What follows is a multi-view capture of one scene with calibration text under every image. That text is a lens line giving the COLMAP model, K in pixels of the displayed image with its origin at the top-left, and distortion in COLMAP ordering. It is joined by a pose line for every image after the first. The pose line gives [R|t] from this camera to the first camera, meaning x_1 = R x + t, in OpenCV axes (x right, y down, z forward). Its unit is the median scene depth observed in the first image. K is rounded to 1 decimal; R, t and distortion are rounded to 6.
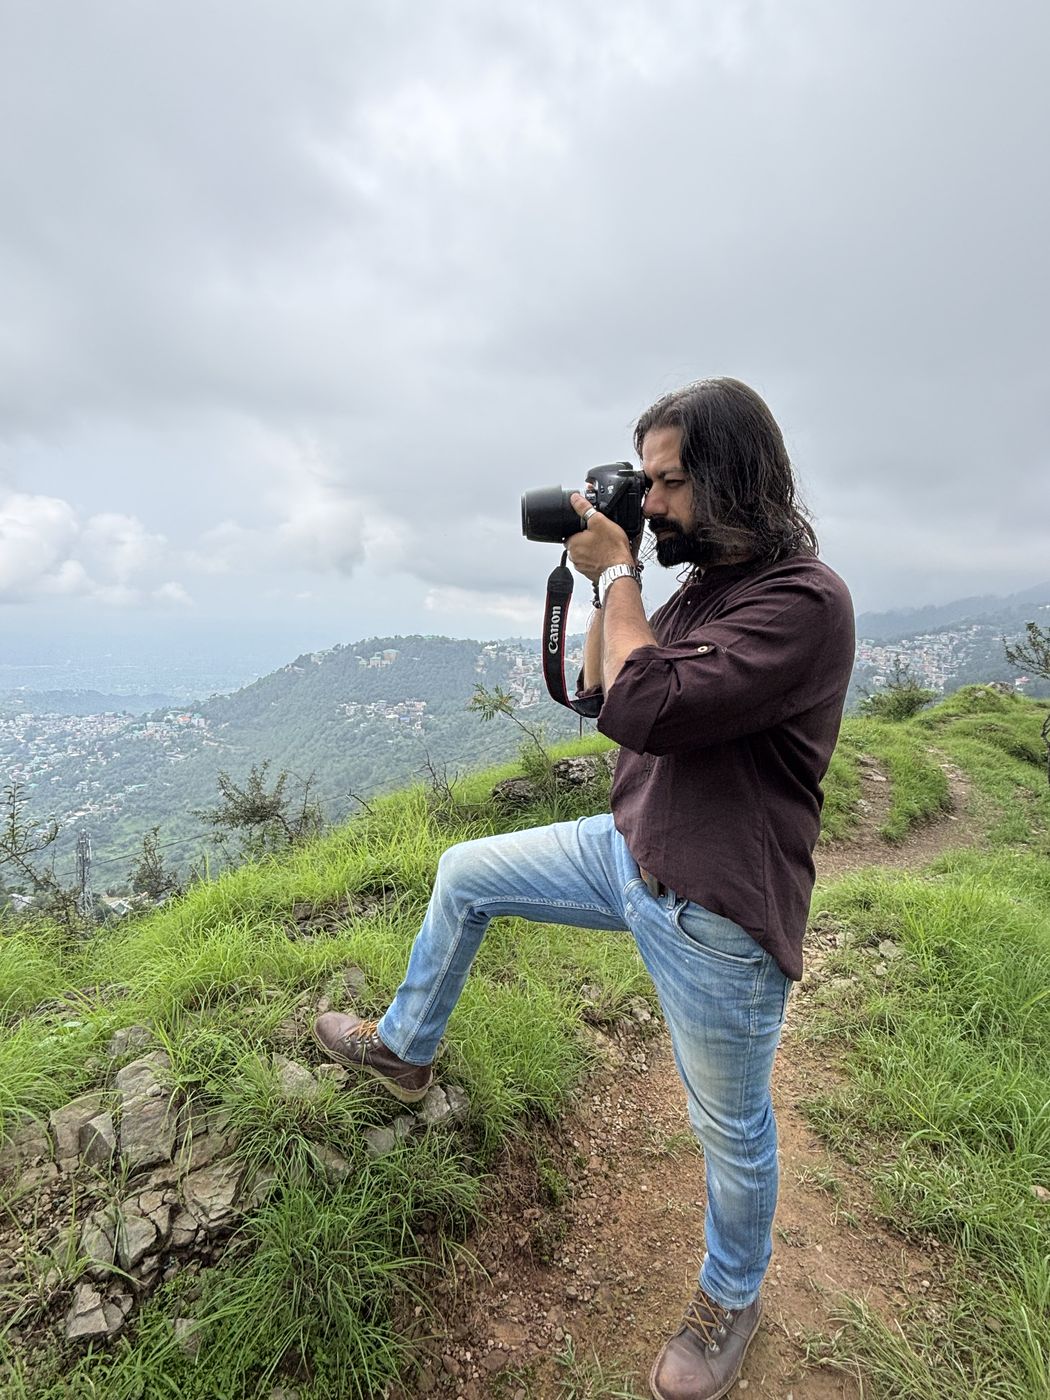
lens RADIAL K [[735.7, 0, 525.0], [0, 735.7, 700.0], [0, 0, 1]] dist [-0.003728, 0.000054]
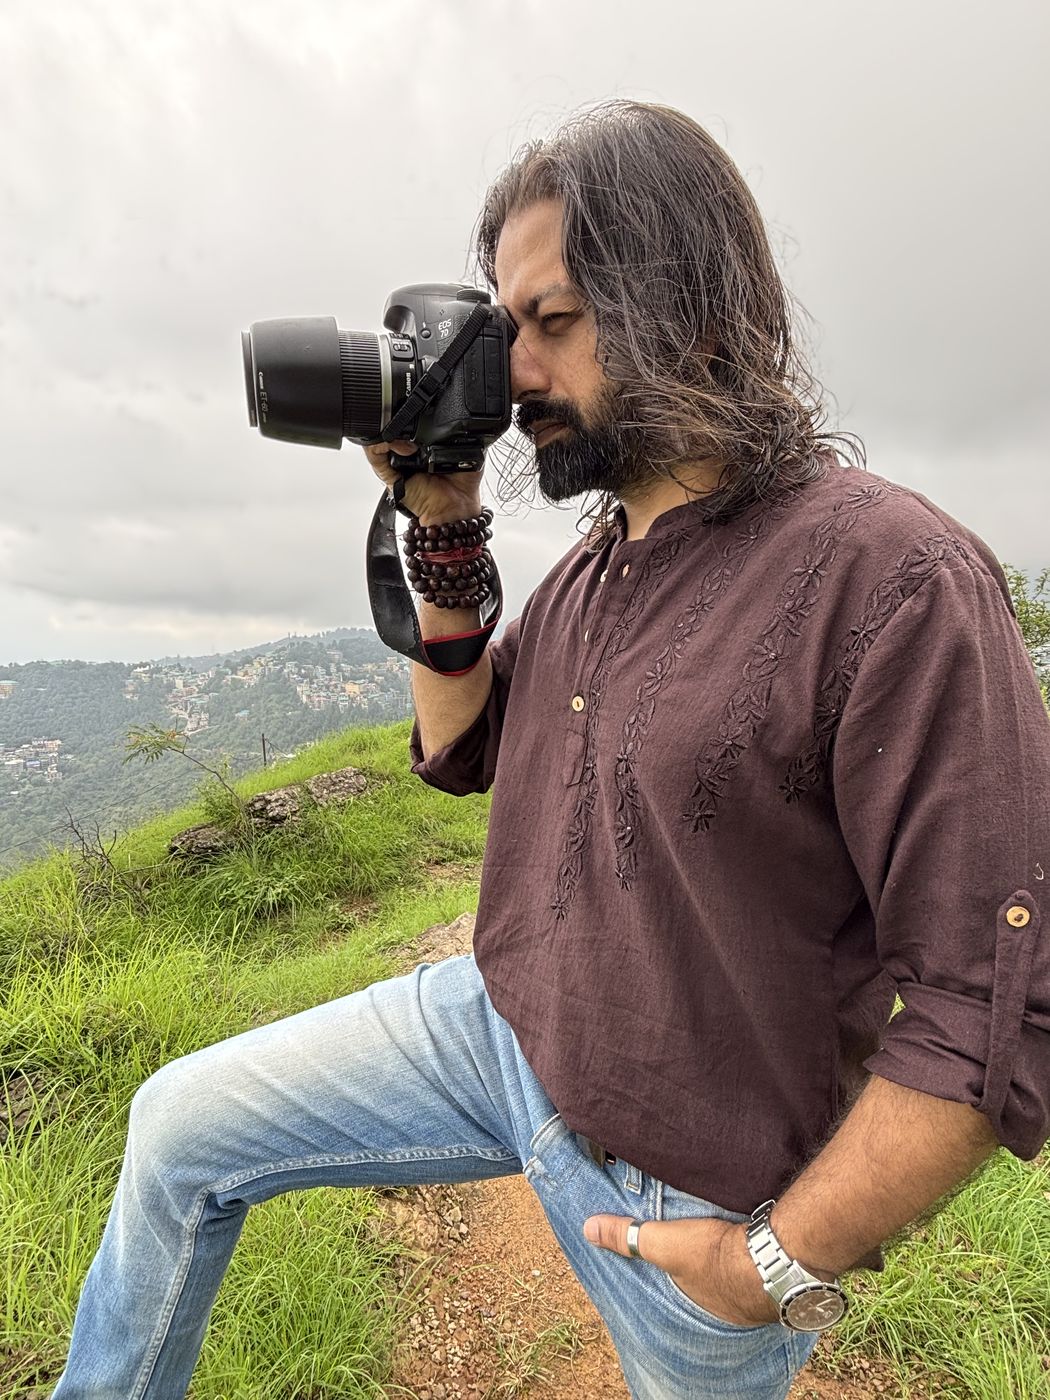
lens RADIAL K [[735.7, 0, 525.0], [0, 735.7, 700.0], [0, 0, 1]] dist [-0.003728, 0.000054]
pose [[0.903811, -0.090565, 0.418240, -0.013900], [0.094963, 0.995427, 0.010336, -0.007462], [-0.417263, 0.030376, 0.908278, 0.109813]]
